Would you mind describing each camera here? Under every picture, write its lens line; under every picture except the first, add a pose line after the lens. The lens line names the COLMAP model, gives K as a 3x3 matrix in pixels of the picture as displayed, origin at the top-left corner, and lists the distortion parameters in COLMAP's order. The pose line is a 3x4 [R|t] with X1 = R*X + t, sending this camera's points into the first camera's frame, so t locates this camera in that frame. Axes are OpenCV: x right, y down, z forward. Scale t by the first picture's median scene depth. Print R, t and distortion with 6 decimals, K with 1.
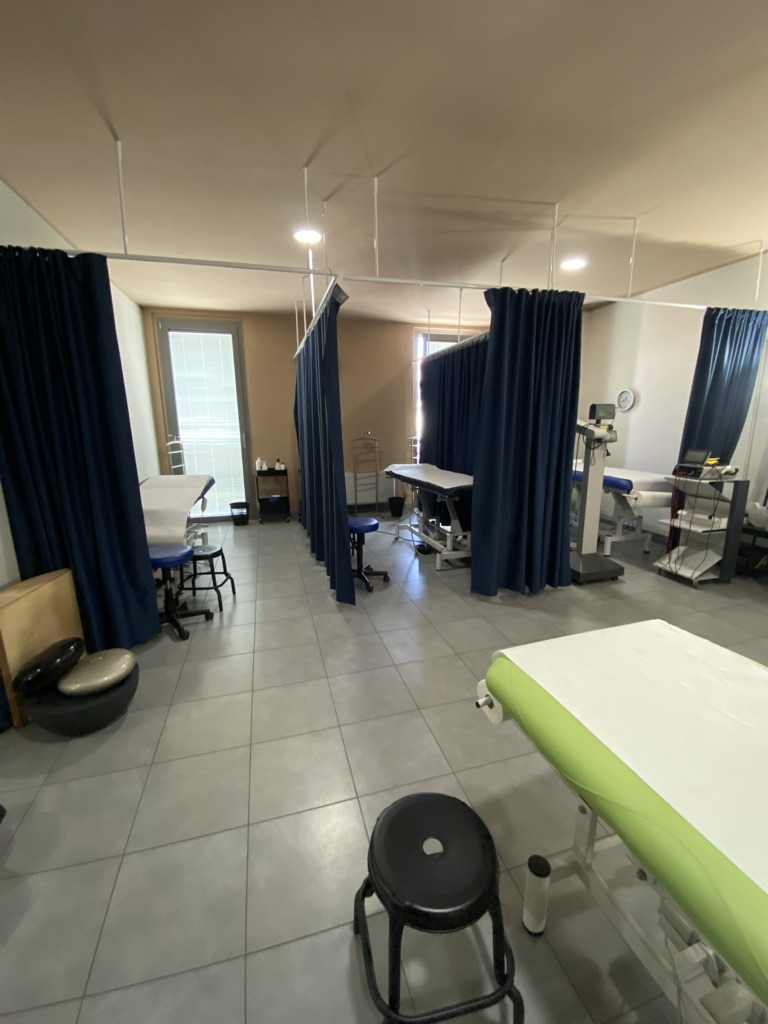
lens RADIAL K [[415.7, 0, 384.0], [0, 415.7, 512.0], [0, 0, 1]] dist [0.041782, -0.036633]
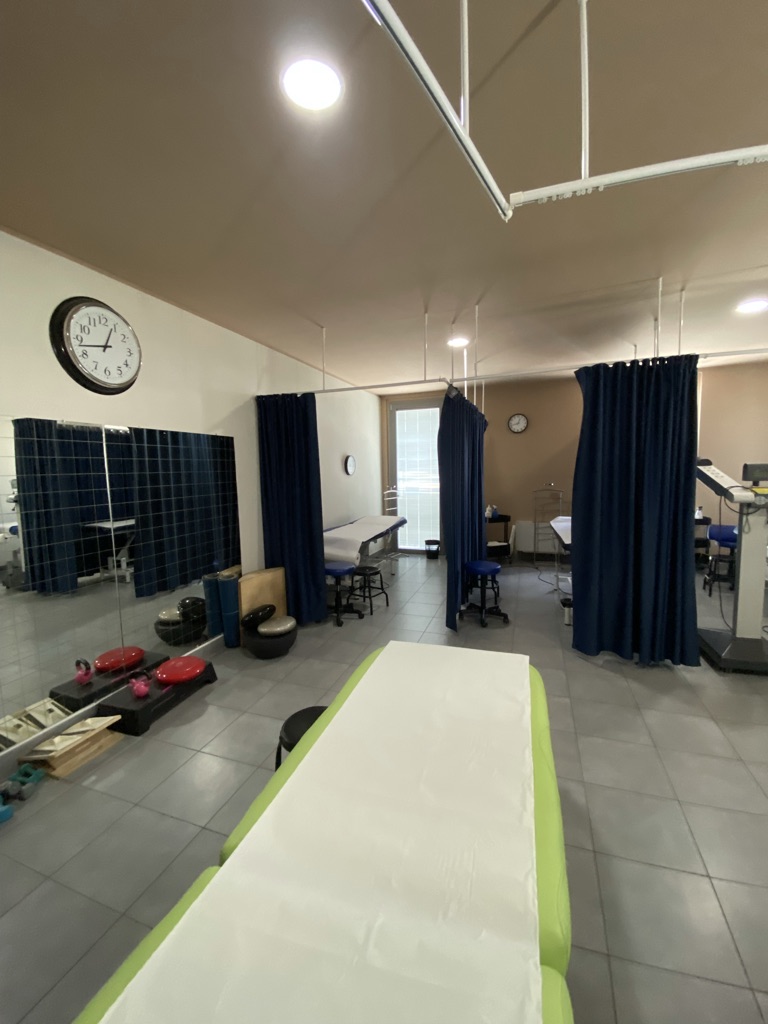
lens RADIAL K [[415.7, 0, 384.0], [0, 415.7, 512.0], [0, 0, 1]] dist [0.041782, -0.036633]
pose [[0.810724, 0.052315, -0.583086, 0.413654], [-0.109879, 0.991896, -0.063783, -0.019353], [0.575024, 0.115779, 0.809903, -0.131940]]
